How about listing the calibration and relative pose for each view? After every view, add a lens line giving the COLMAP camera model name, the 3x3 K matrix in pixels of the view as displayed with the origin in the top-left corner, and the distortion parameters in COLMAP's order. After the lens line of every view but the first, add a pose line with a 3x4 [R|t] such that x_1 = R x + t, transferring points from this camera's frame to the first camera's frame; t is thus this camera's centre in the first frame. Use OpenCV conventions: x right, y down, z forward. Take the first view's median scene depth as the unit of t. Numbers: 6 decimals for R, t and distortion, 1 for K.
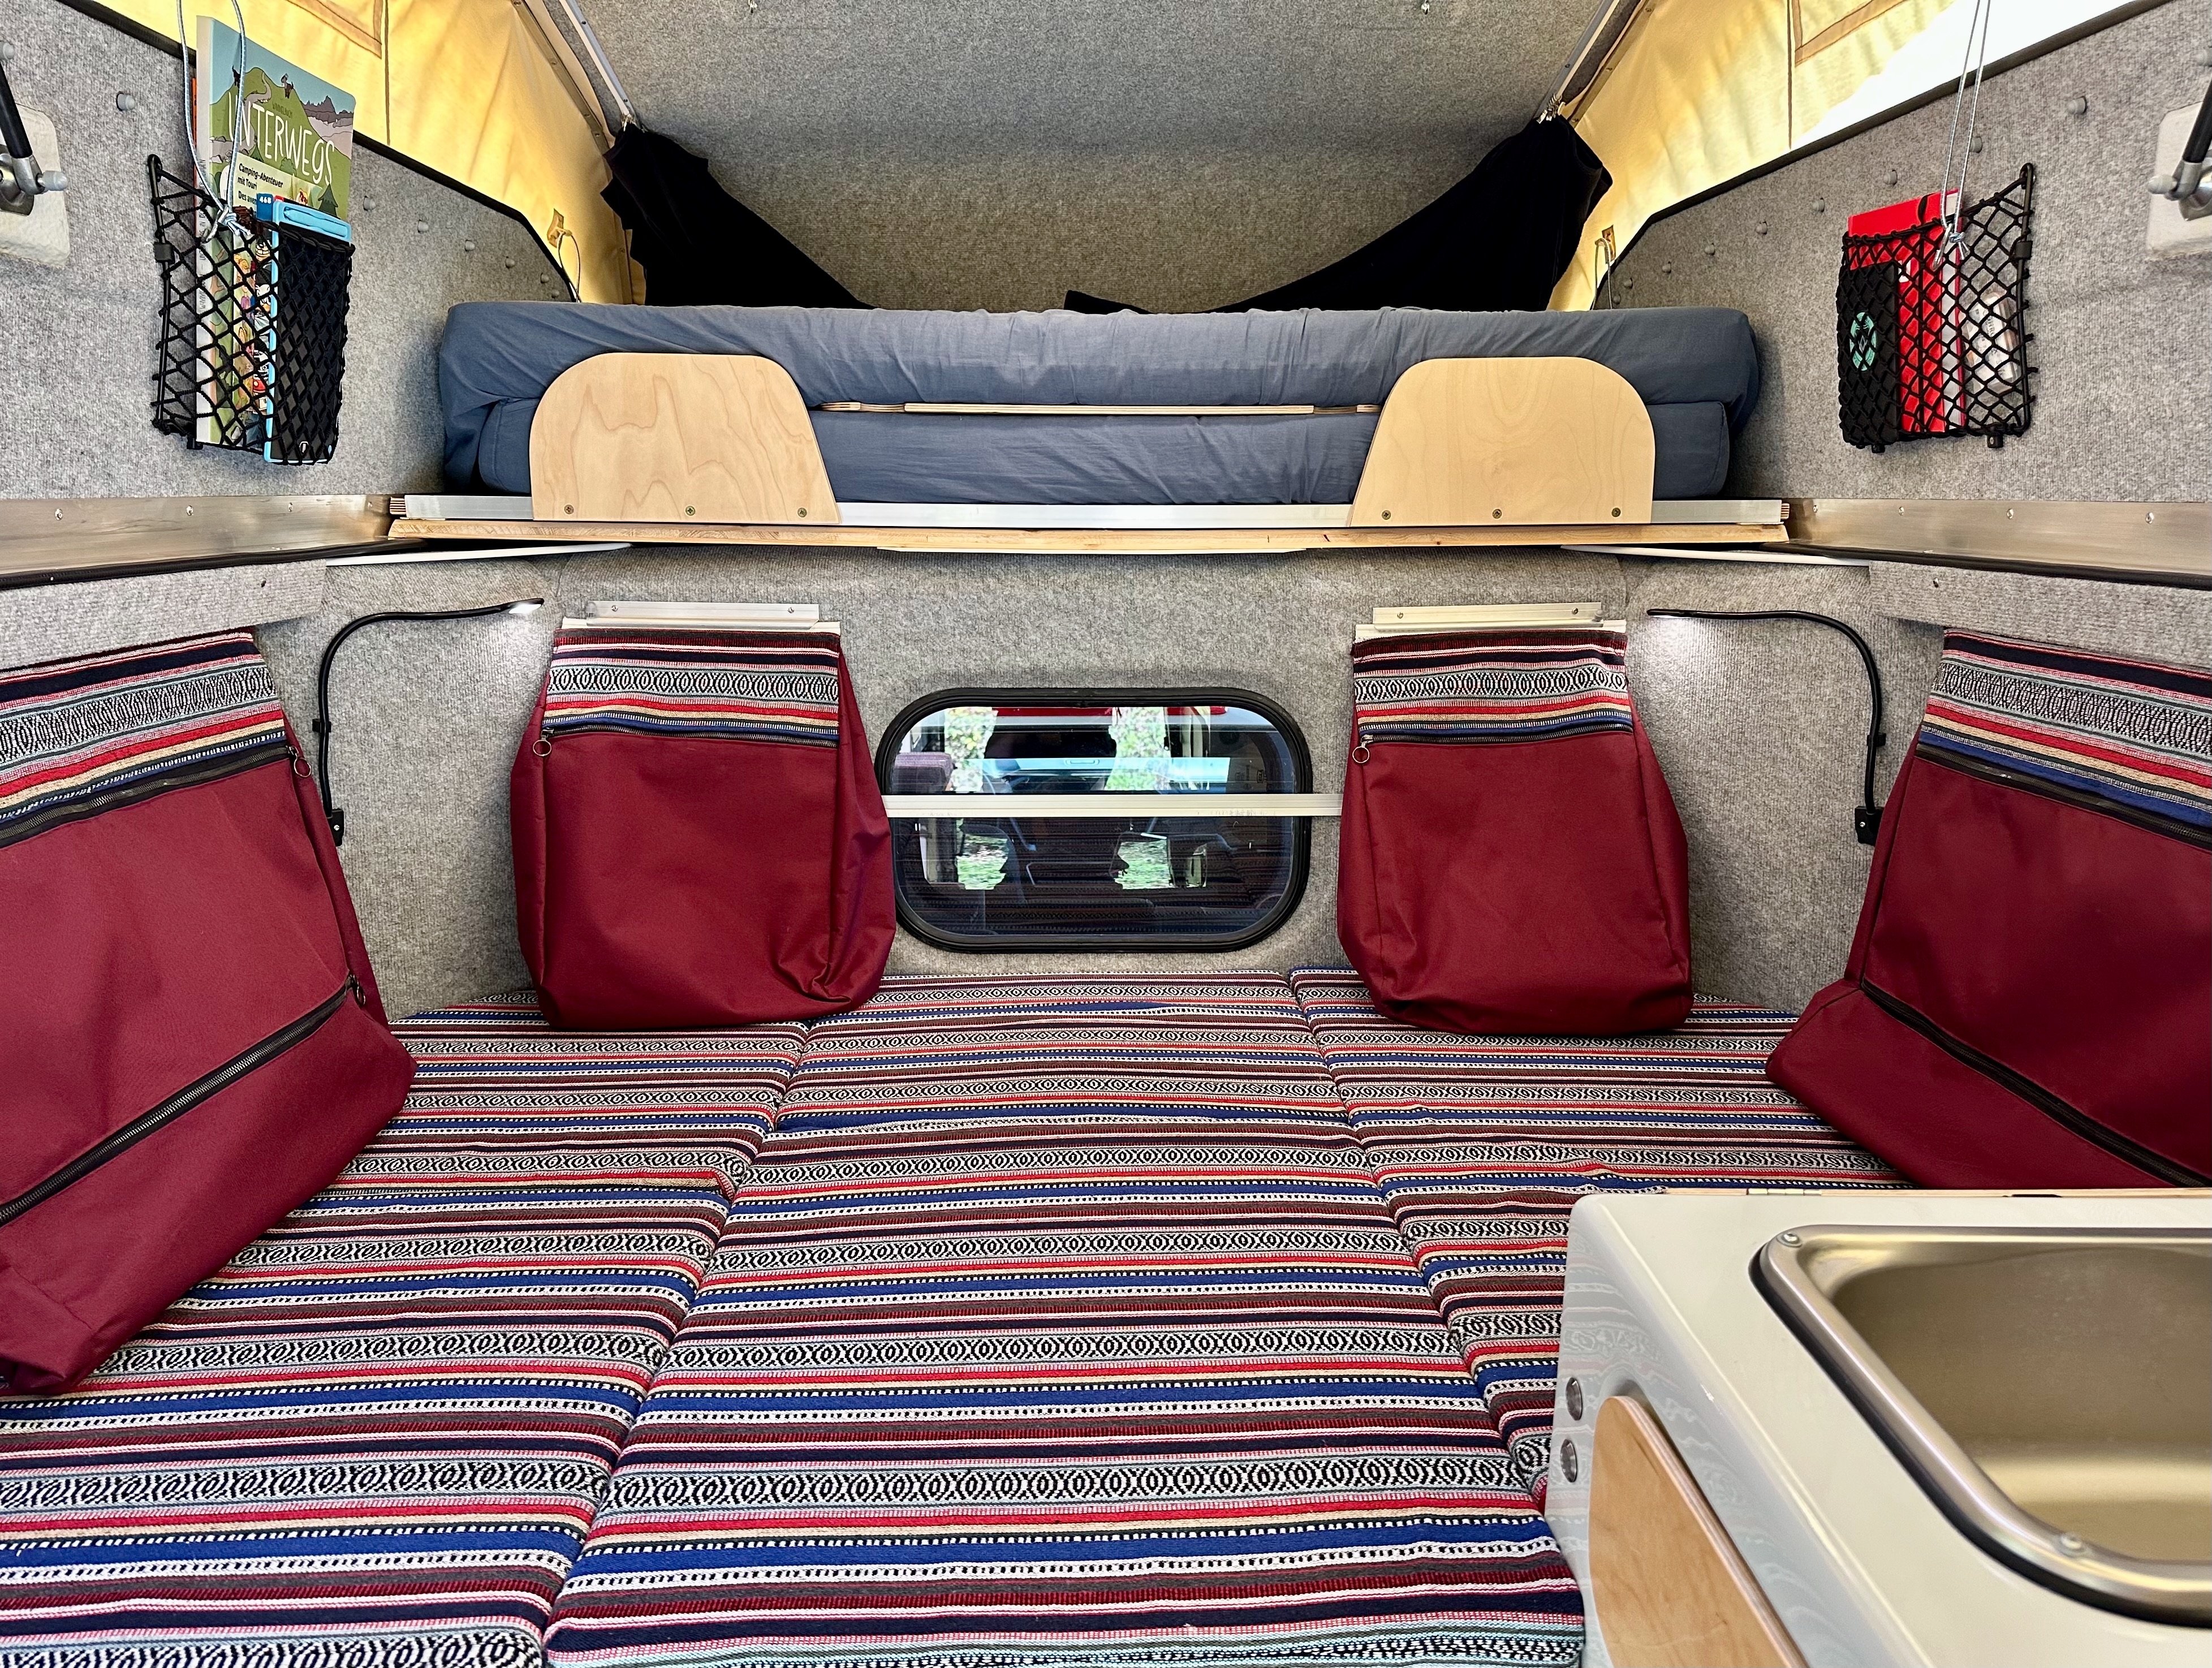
lens RADIAL K [[1572.5, 0, 1098.4], [0, 1572.5, 803.6], [0, 0, 1]] dist [0.061891, -0.041576]
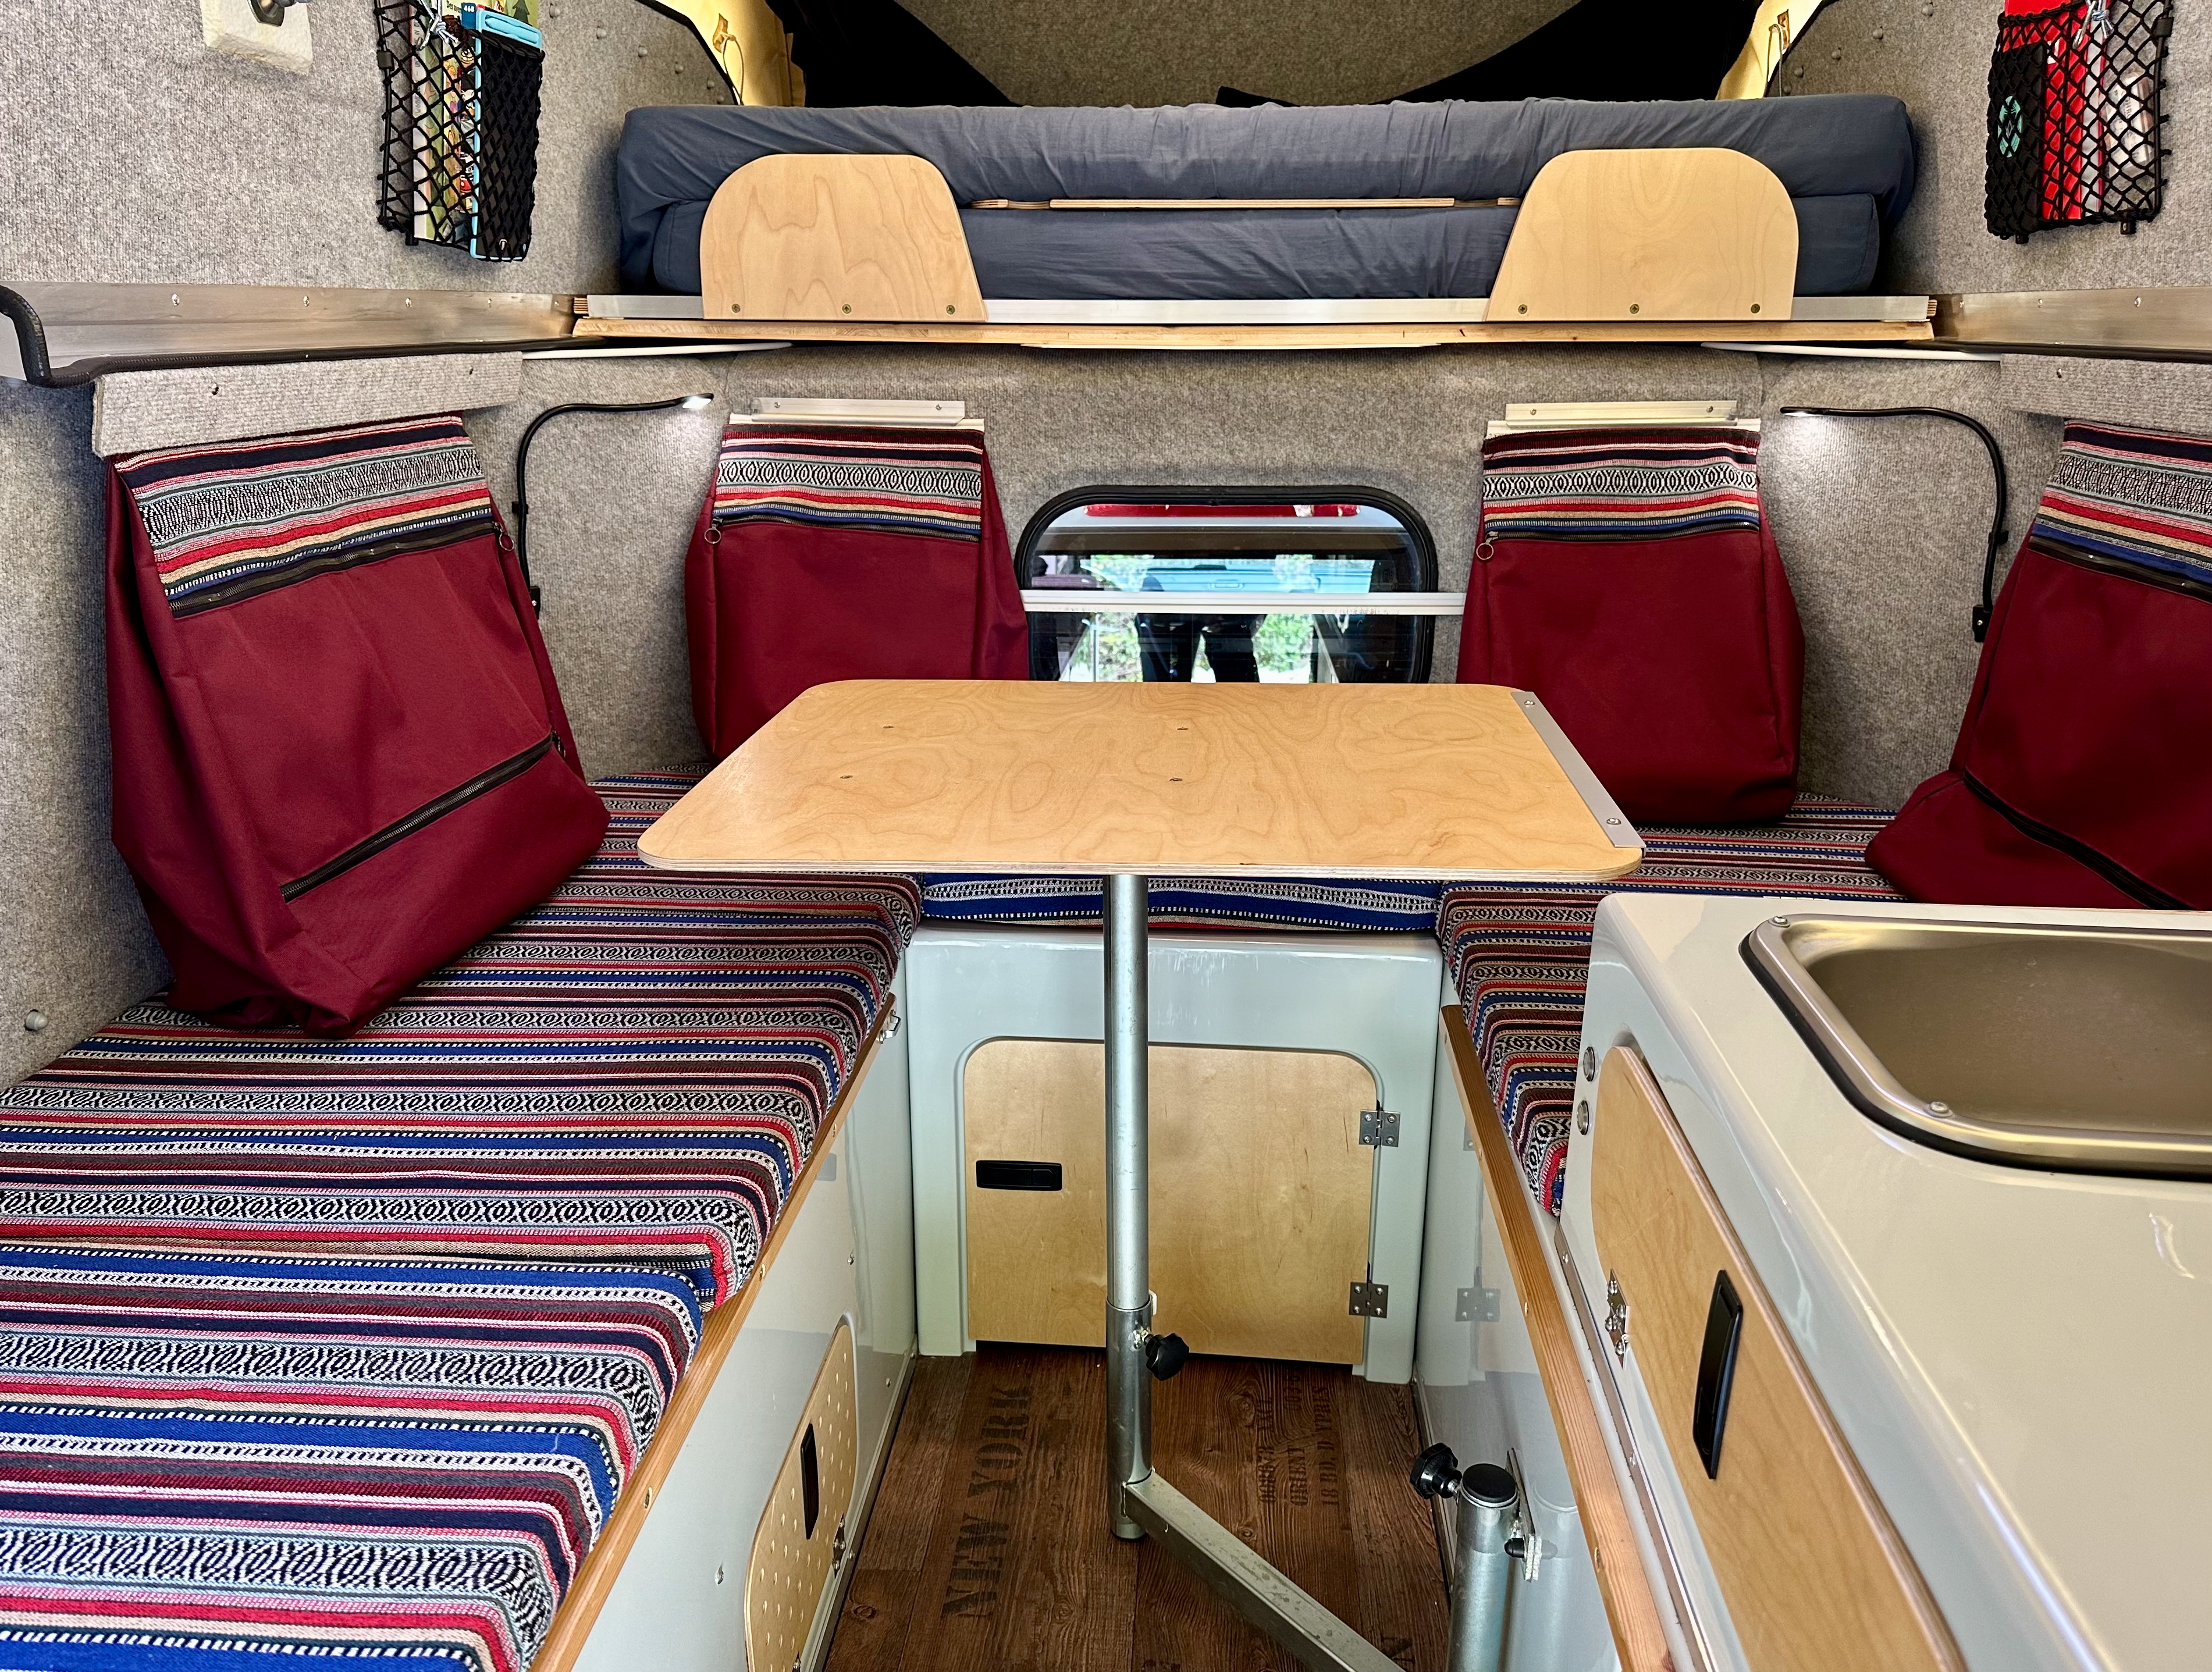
lens RADIAL K [[1628.5, 0, 1099.1], [0, 1628.5, 842.3], [0, 0, 1]] dist [0.021727, -0.022106]
pose [[0.994720, 0.030199, -0.098077, 0.027457], [-0.019079, 0.993480, 0.112401, 0.044006], [0.100832, -0.109937, 0.988811, -0.099681]]
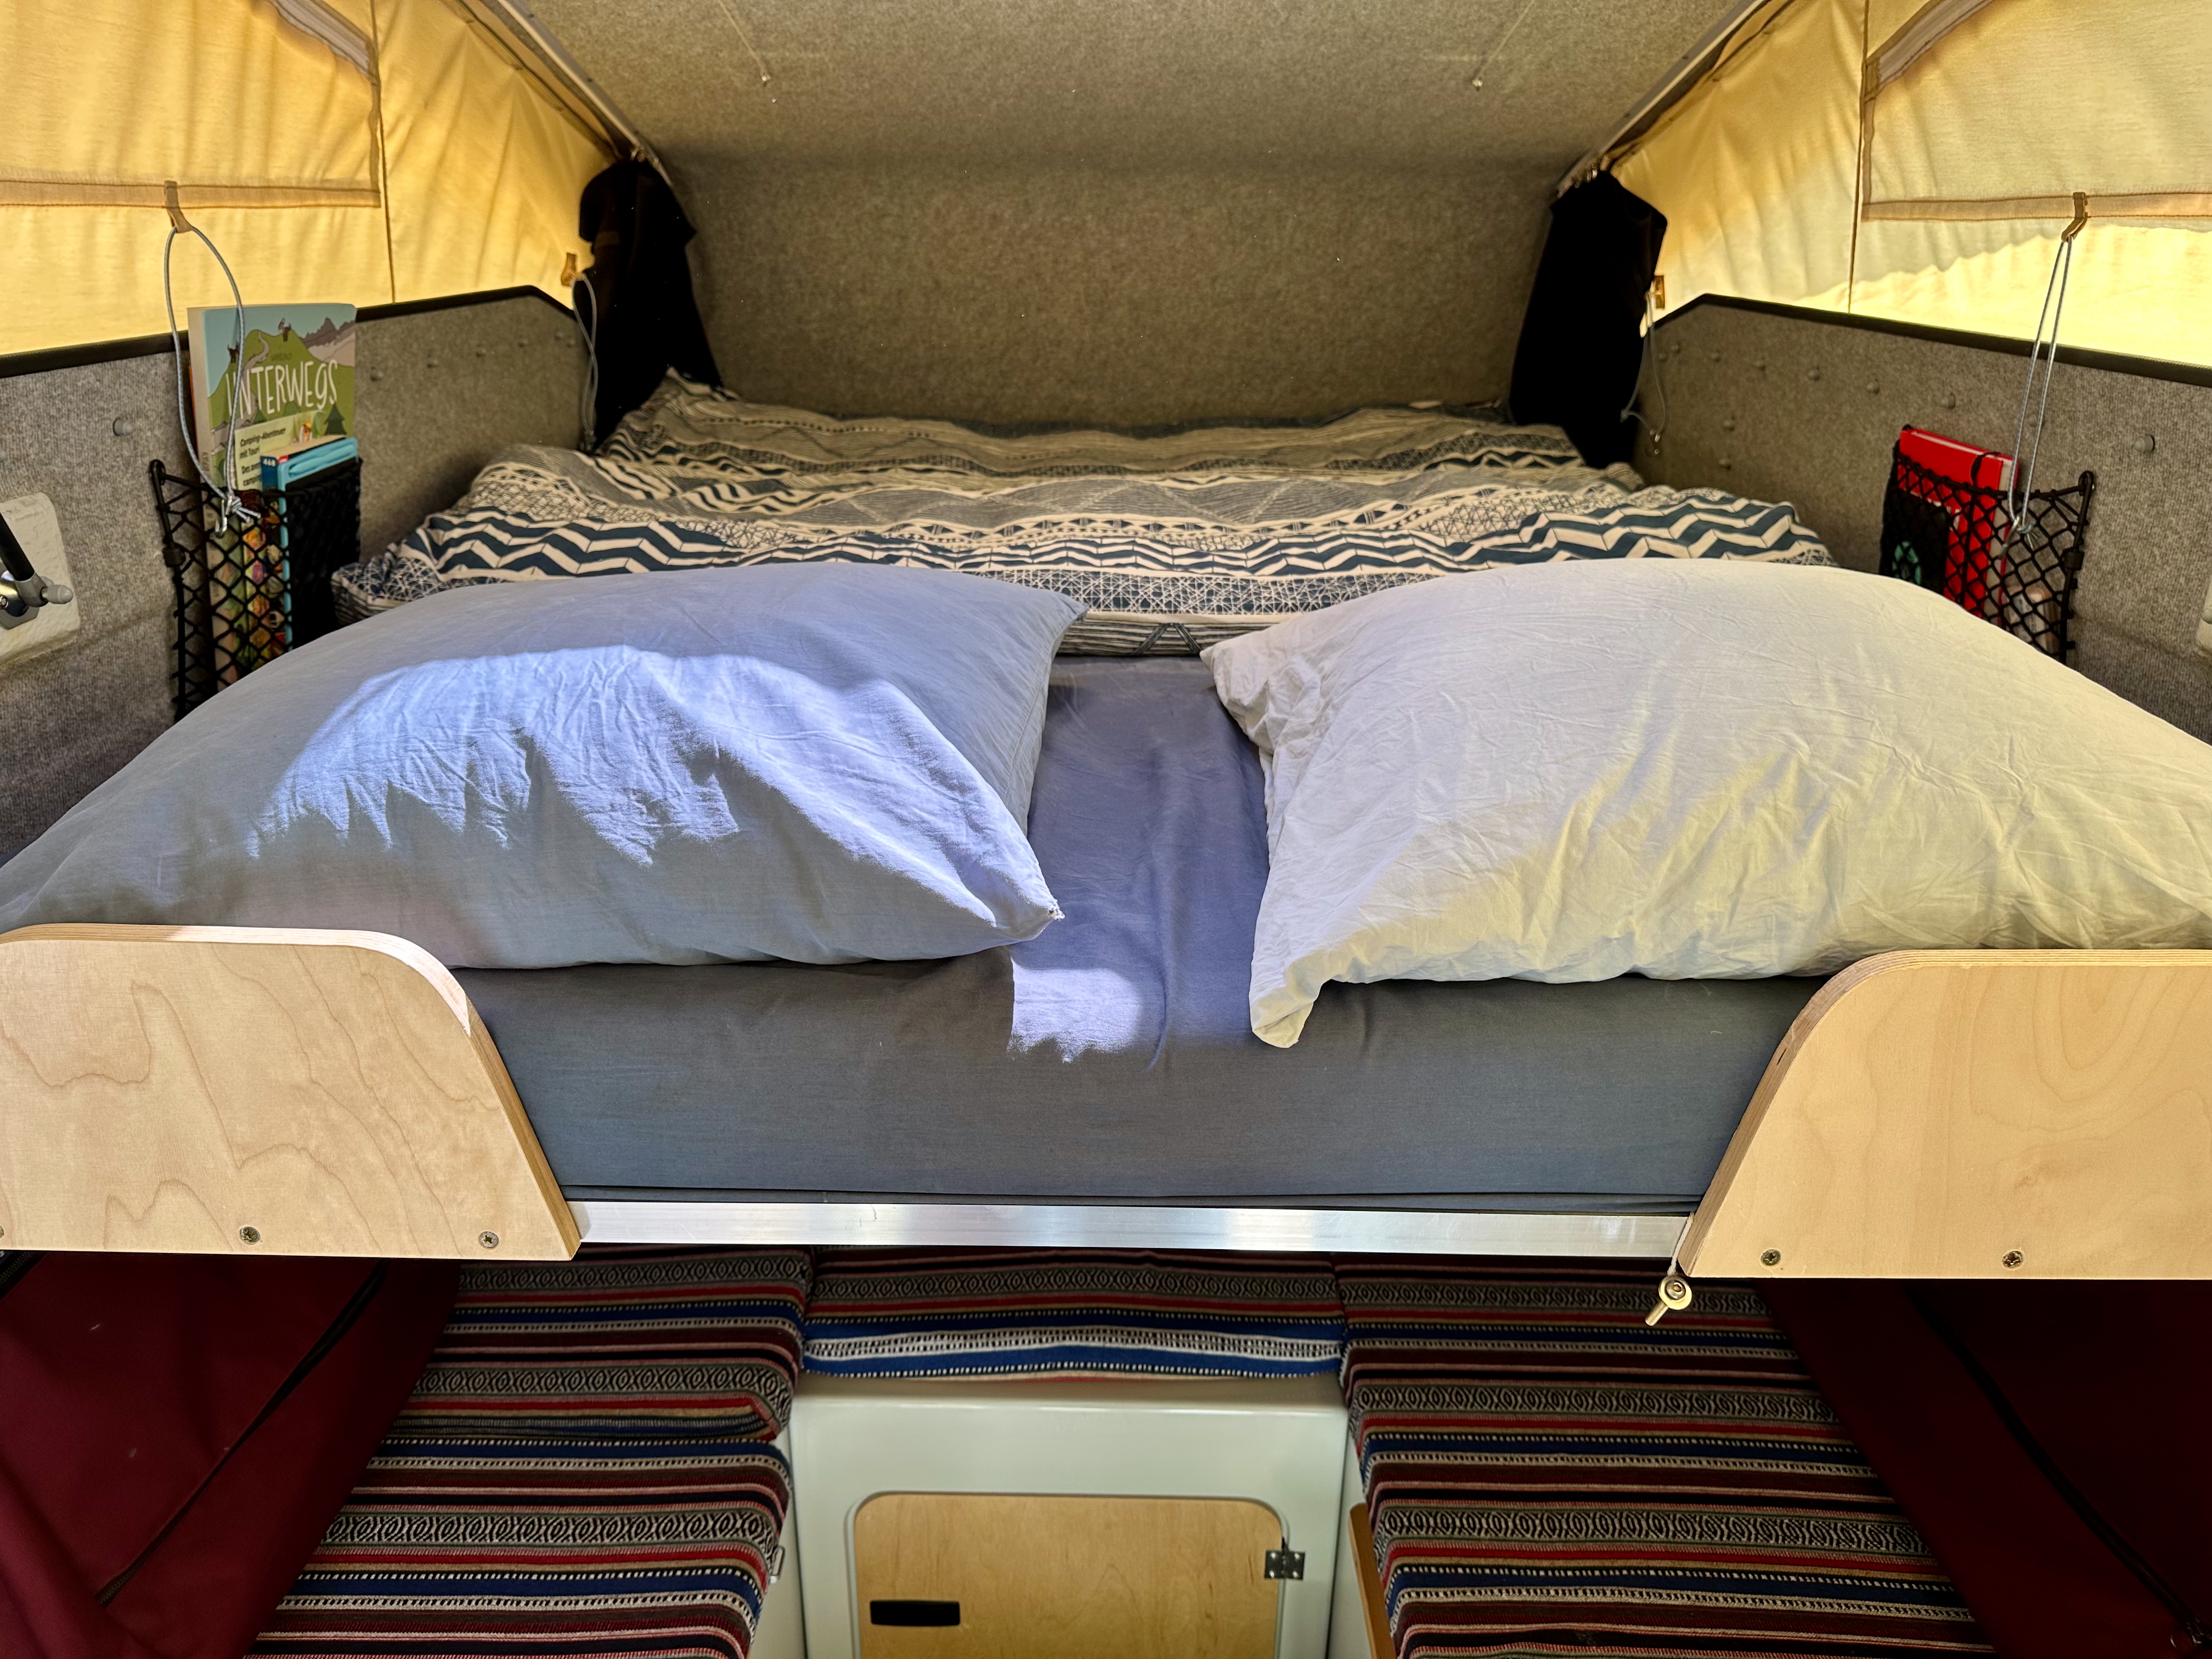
lens RADIAL K [[1532.4, 0, 1106.4], [0, 1532.4, 758.5], [0, 0, 1]] dist [0.009935, -0.011841]
pose [[0.999816, 0.013874, -0.013284, 0.004341], [-0.011477, 0.986050, 0.166051, -0.296978], [0.015402, -0.165868, 0.986028, 0.043367]]
